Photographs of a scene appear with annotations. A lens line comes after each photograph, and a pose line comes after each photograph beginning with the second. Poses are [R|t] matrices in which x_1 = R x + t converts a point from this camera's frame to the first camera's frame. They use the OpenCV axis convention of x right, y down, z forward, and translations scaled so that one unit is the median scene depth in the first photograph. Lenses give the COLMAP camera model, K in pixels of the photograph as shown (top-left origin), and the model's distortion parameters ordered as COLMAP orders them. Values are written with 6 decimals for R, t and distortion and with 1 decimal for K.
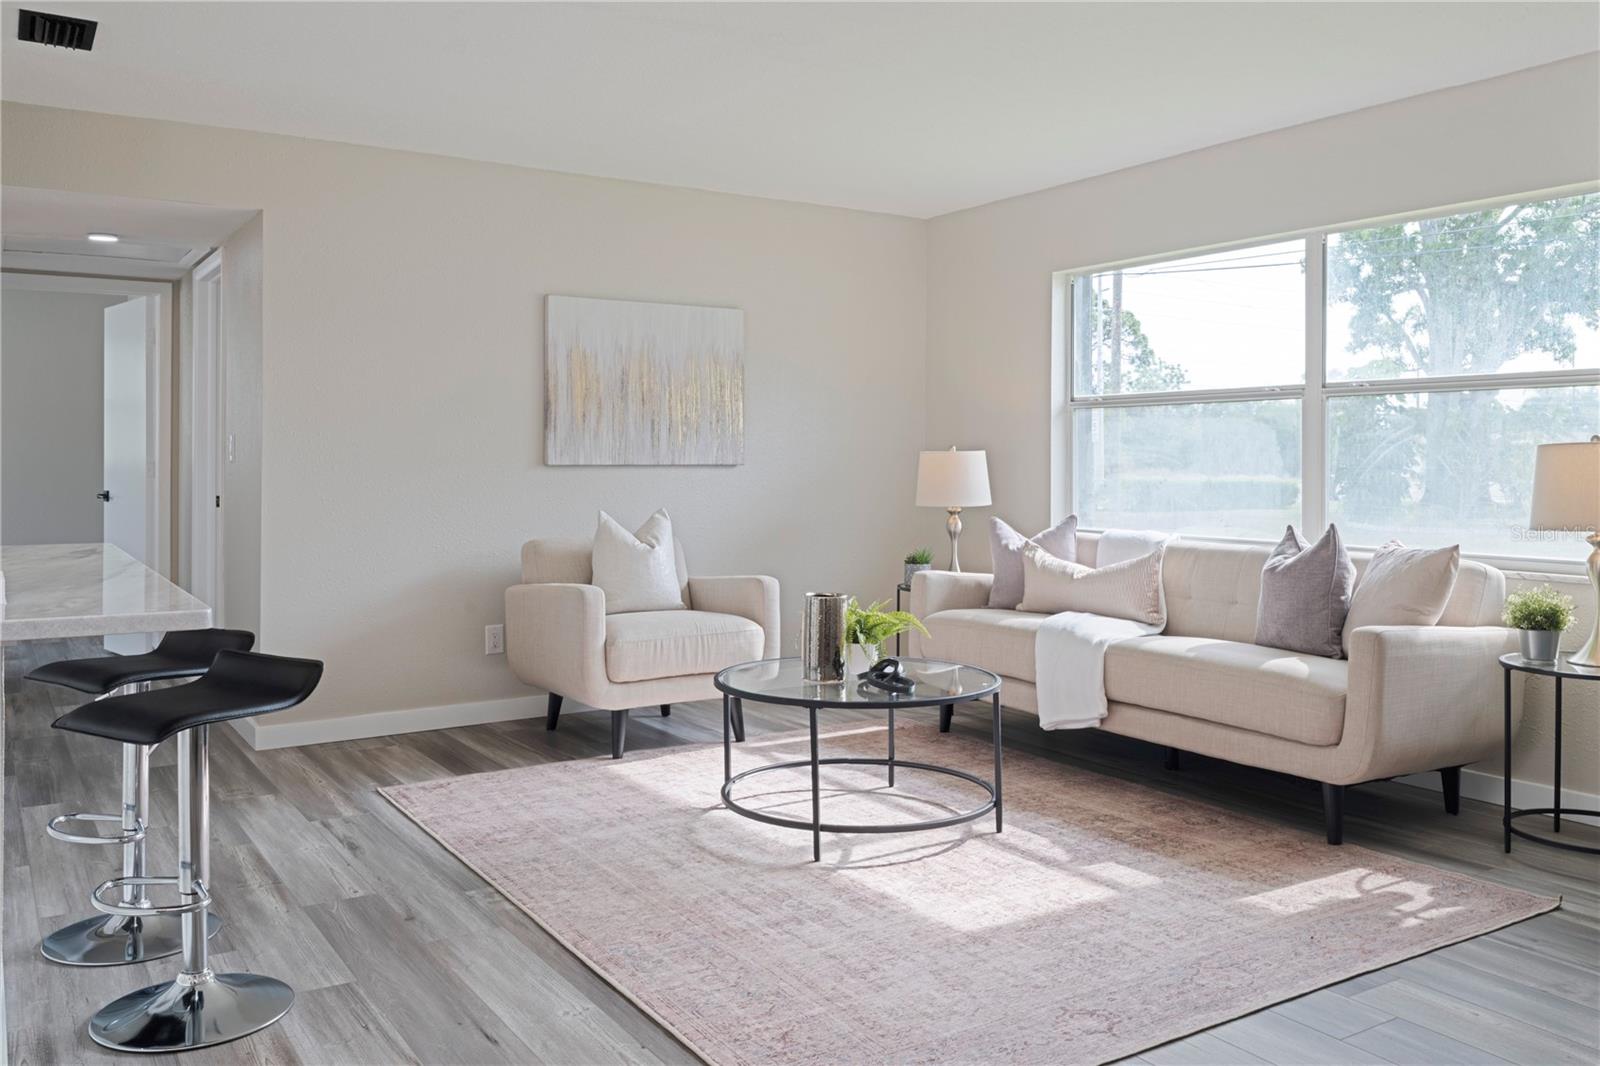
lens RADIAL K [[1335.8, 0, 831.8], [0, 1335.8, 490.8], [0, 0, 1]] dist [0.052858, -0.084564]
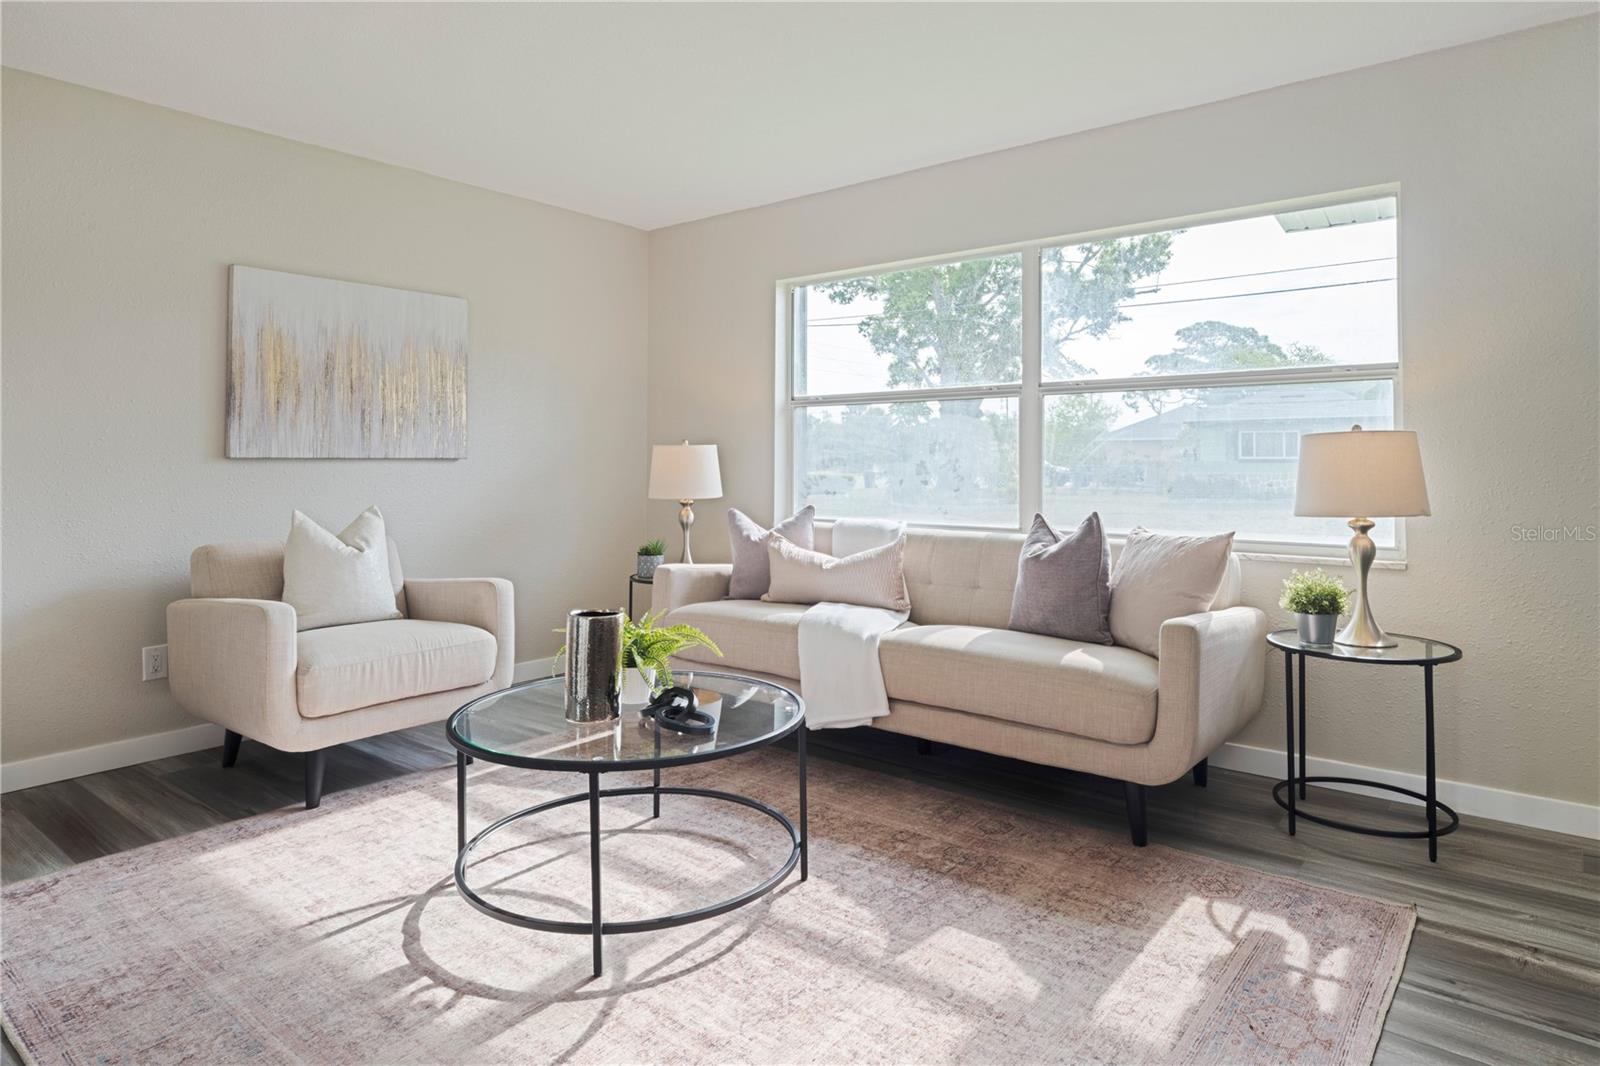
lens RADIAL K [[937.8, 0, 830.5], [0, 937.8, 448.8], [0, 0, 1]] dist [0.013913, -0.010509]
pose [[0.947062, 0.002871, 0.321038, -0.048594], [0.008845, 0.999347, -0.035029, -0.000207], [-0.320929, 0.036014, 0.946418, 0.374954]]
